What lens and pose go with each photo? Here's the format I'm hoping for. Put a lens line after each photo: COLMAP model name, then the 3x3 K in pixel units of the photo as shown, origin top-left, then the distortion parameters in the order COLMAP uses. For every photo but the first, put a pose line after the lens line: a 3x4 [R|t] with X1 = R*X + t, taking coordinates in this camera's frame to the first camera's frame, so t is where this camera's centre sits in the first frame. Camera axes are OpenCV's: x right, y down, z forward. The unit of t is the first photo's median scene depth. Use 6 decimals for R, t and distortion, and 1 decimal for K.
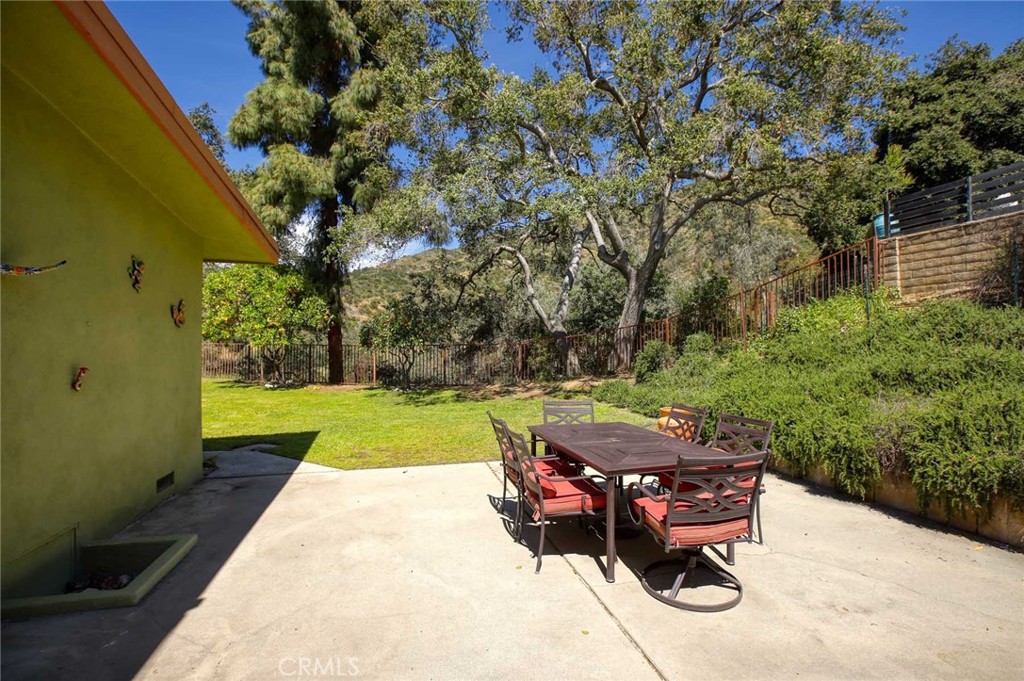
lens RADIAL K [[470.4, 0, 514.3], [0, 470.4, 344.5], [0, 0, 1]] dist [-0.046567, 0.017028]
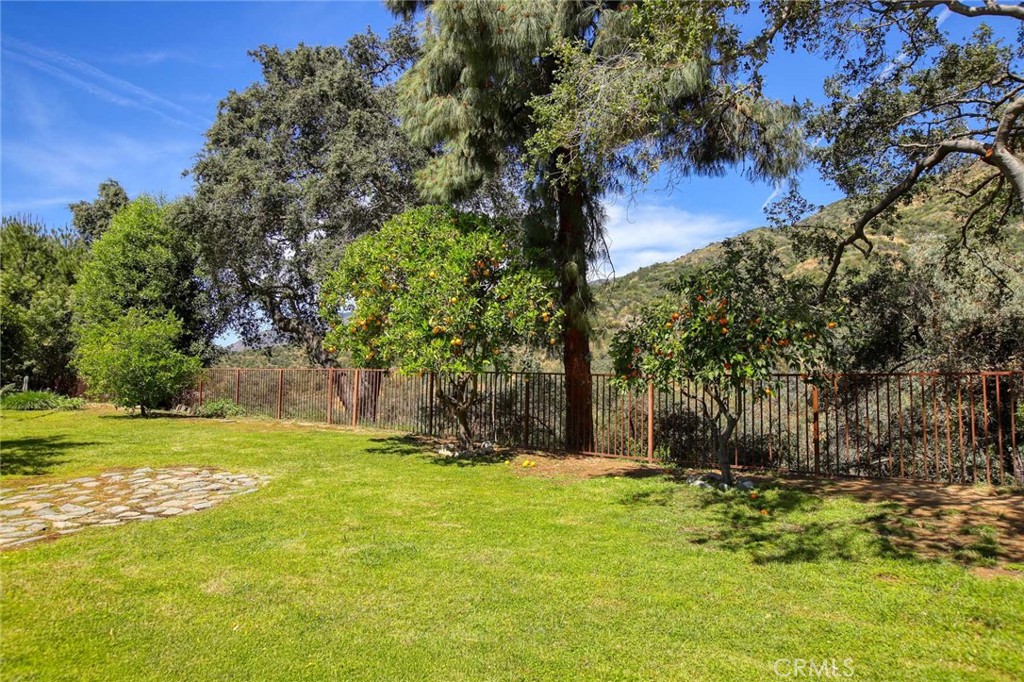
lens RADIAL K [[674.4, 0, 511.9], [0, 674.4, 331.9], [0, 0, 1]] dist [-0.007598, -0.002297]
pose [[0.868104, -0.024965, -0.495754, -0.098585], [-0.005110, 0.998232, -0.059218, -0.000163], [0.496356, 0.053940, 0.866442, 0.407742]]
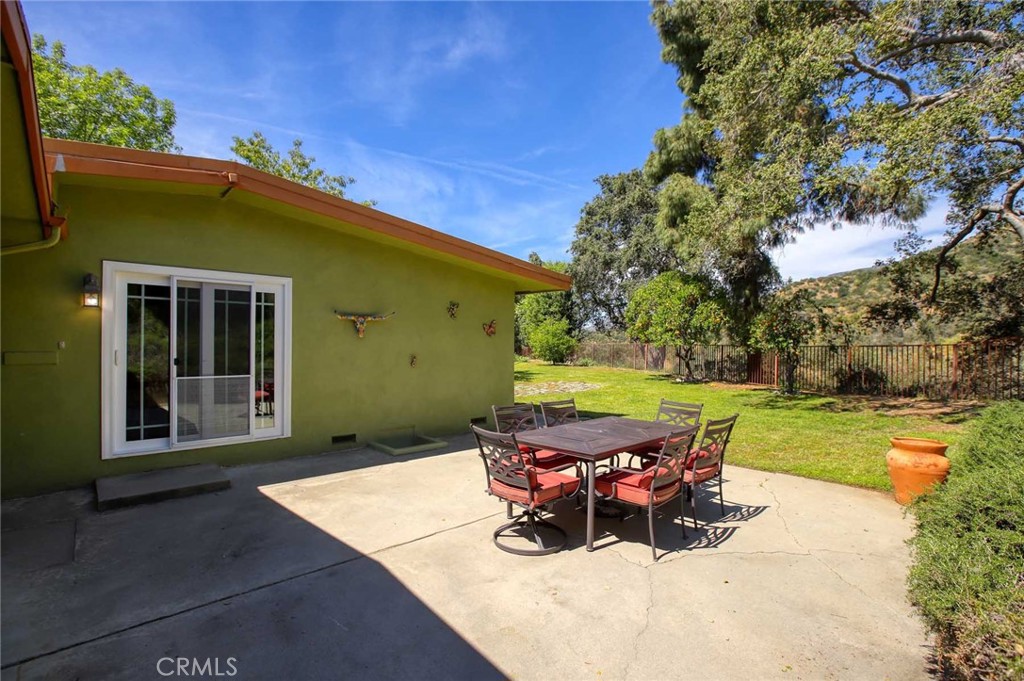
lens RADIAL K [[470.4, 0, 514.3], [0, 470.4, 344.5], [0, 0, 1]] dist [-0.046567, 0.017028]
pose [[0.476963, 0.001495, -0.878922, 0.326962], [-0.000232, 0.999999, 0.001575, -0.003044], [0.878924, -0.000547, 0.476962, 0.077414]]
